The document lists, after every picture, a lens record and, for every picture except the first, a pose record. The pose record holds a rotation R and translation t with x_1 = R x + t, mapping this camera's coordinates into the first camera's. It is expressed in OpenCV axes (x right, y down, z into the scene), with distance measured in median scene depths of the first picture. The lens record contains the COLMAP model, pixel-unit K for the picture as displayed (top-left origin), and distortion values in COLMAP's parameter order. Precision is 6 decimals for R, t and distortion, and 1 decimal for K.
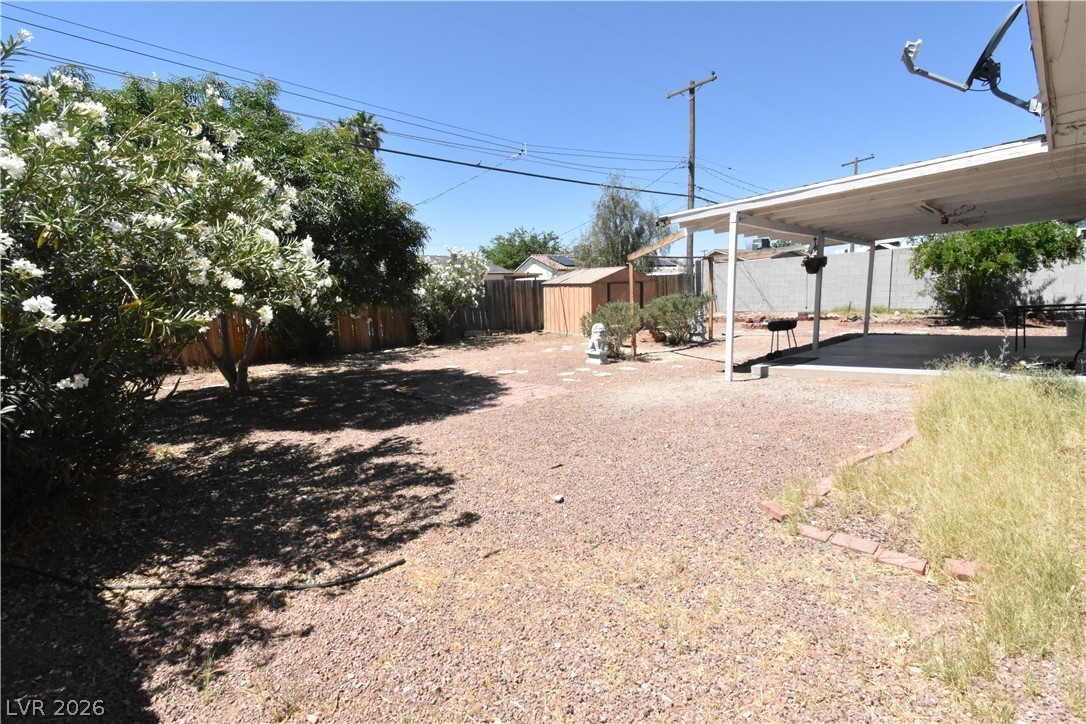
lens RADIAL K [[477.5, 0, 540.5], [0, 477.5, 360.0], [0, 0, 1]] dist [0.006236, -0.004184]
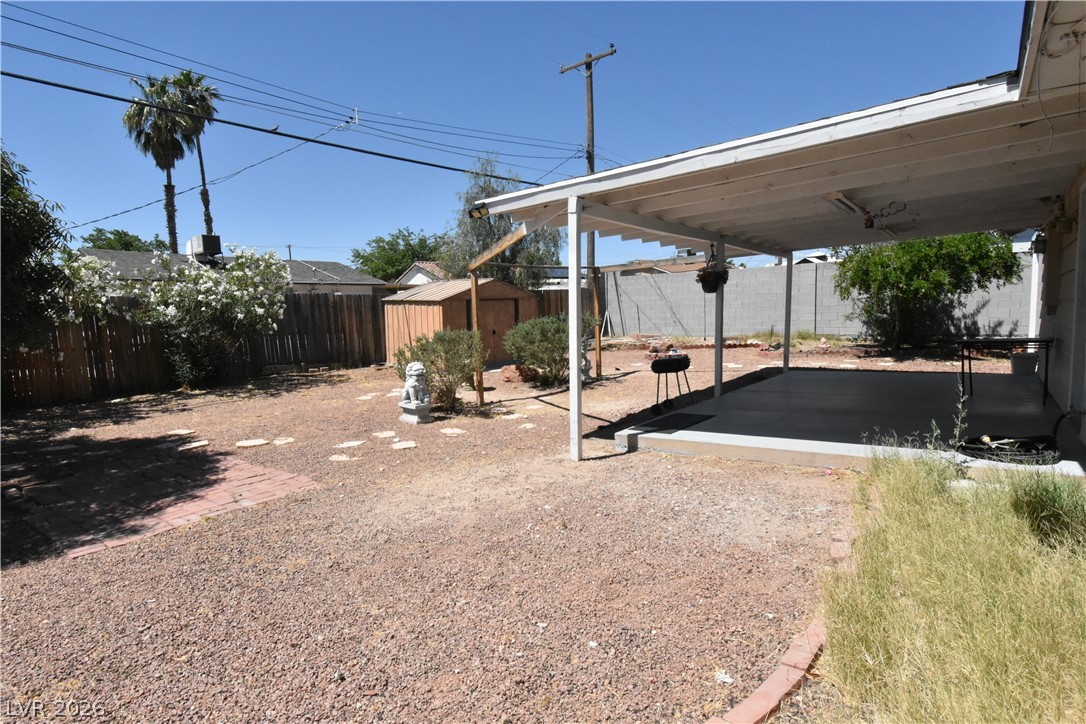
lens RADIAL K [[560.1, 0, 540.9], [0, 560.1, 362.5], [0, 0, 1]] dist [0.001397, 0.000731]
pose [[0.986969, -0.007215, 0.160750, 0.167019], [0.013910, 0.999080, -0.040562, -0.041310], [-0.160310, 0.042270, 0.986161, 0.194962]]
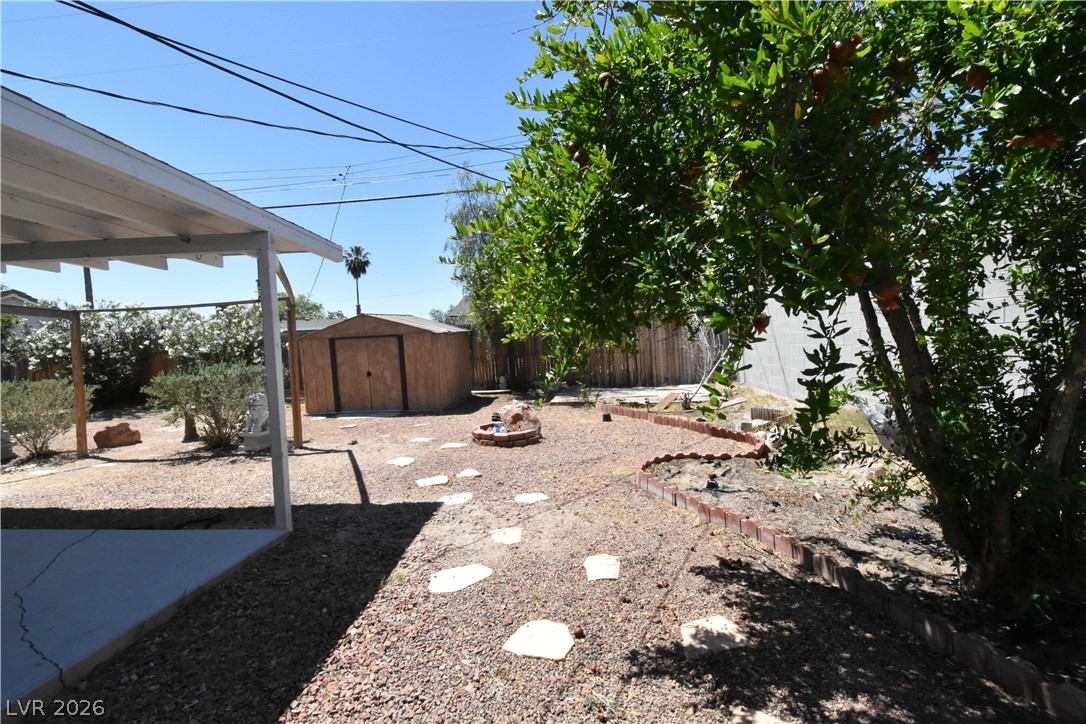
lens RADIAL K [[477.5, 0, 540.5], [0, 477.5, 360.0], [0, 0, 1]] dist [0.006236, -0.004184]
pose [[0.693985, 0.038381, -0.718965, 1.238290], [-0.083846, 0.996092, -0.027758, -0.199554], [0.715090, 0.079546, 0.694491, 1.077371]]
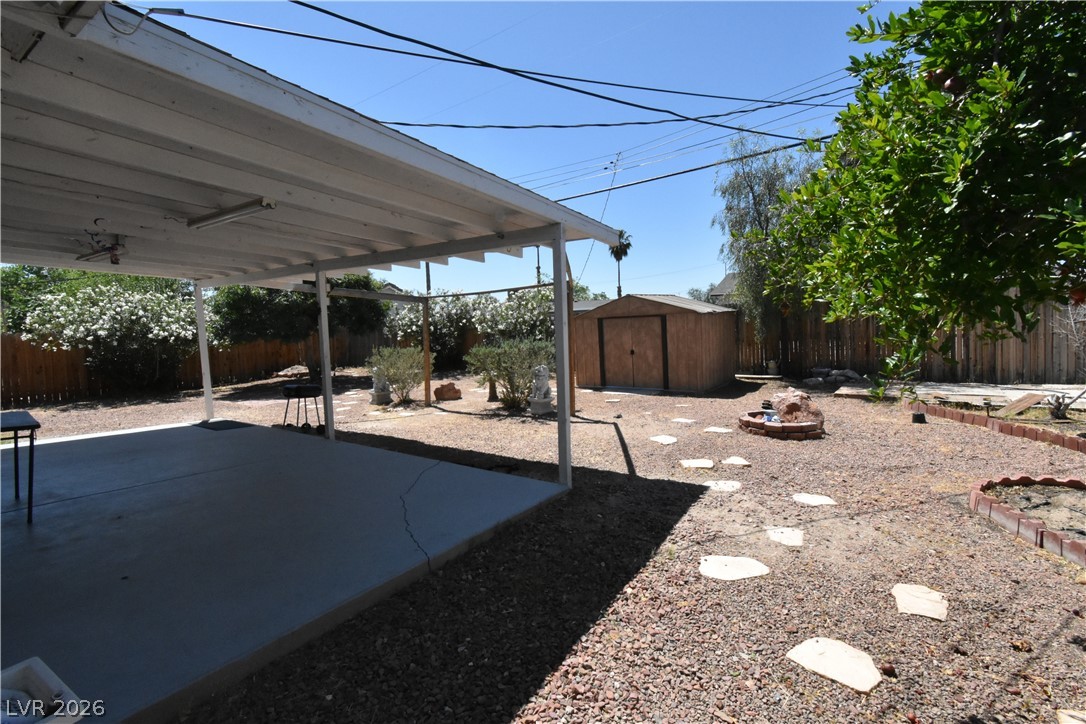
lens RADIAL K [[477.5, 0, 540.5], [0, 477.5, 360.0], [0, 0, 1]] dist [0.006236, -0.004184]
pose [[0.241821, 0.091388, -0.966008, 1.232132], [-0.111449, 0.991582, 0.065909, -0.197939], [0.963899, 0.091722, 0.249970, 1.065174]]
